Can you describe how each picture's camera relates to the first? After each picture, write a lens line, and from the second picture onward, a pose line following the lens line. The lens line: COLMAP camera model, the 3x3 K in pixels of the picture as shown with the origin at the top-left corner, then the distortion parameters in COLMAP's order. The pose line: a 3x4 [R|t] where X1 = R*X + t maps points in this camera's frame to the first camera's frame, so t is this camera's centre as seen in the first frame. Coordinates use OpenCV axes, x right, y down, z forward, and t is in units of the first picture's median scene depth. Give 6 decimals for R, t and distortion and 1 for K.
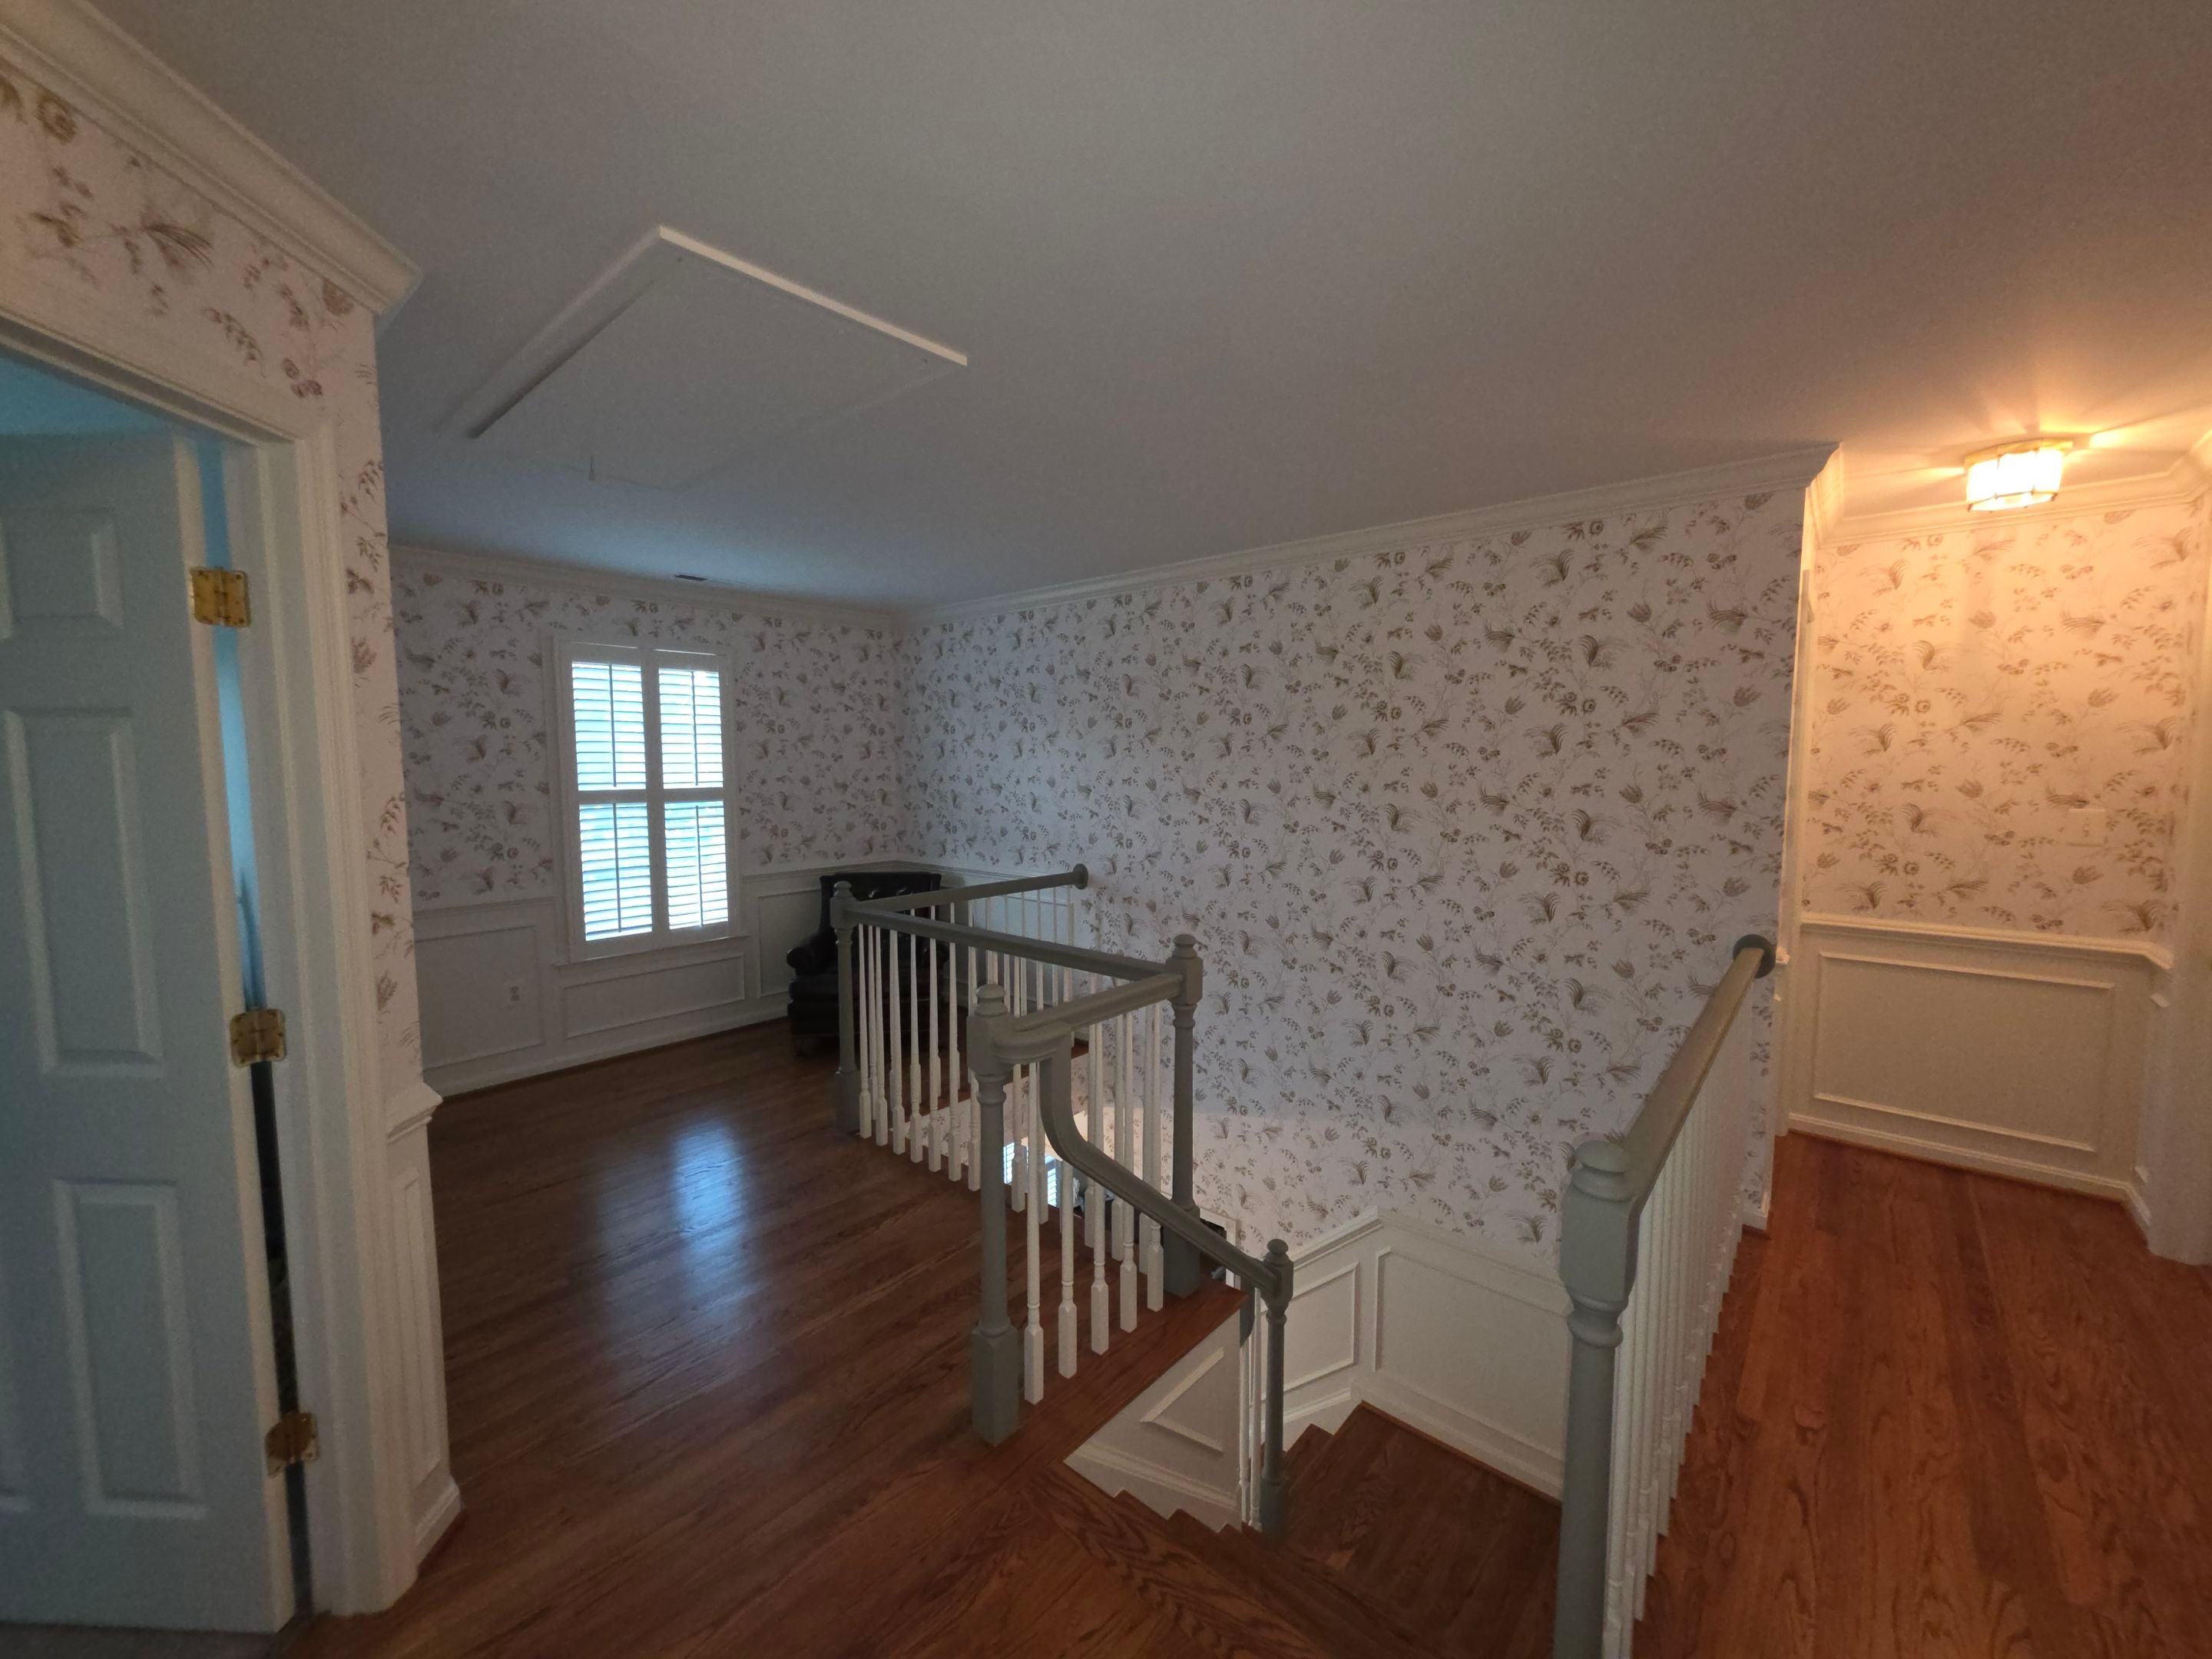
lens RADIAL K [[873.0, 0, 1105.4], [0, 873.0, 834.0], [0, 0, 1]] dist [0.001129, -0.000462]
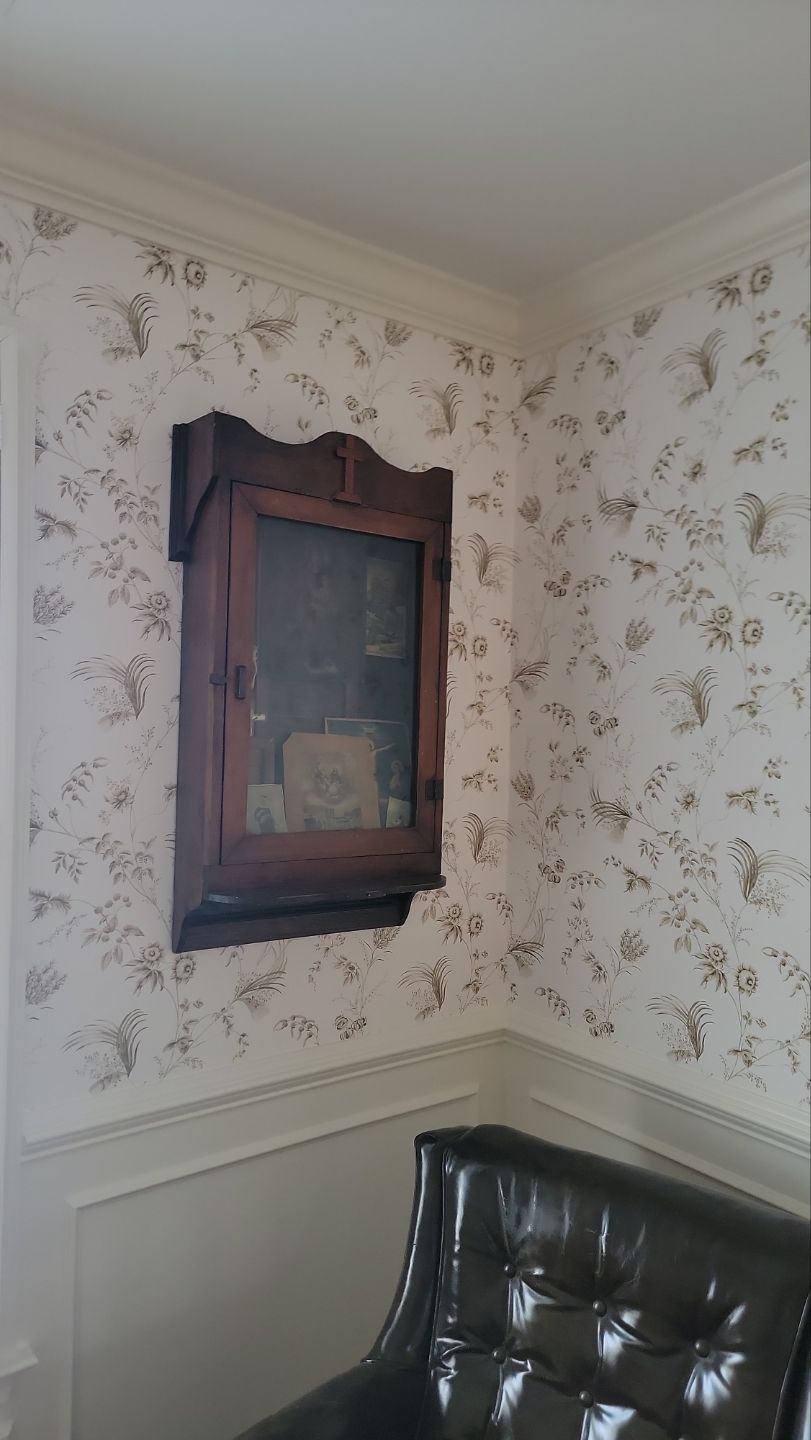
lens RADIAL K [[994.9, 0, 404.4], [0, 994.9, 721.9], [0, 0, 1]] dist [0.062632, 0.000137]
pose [[0.980677, 0.018144, -0.194788, -0.344650], [-0.034688, 0.996040, -0.081859, -0.090843], [0.192532, 0.087034, 0.977423, 1.017283]]
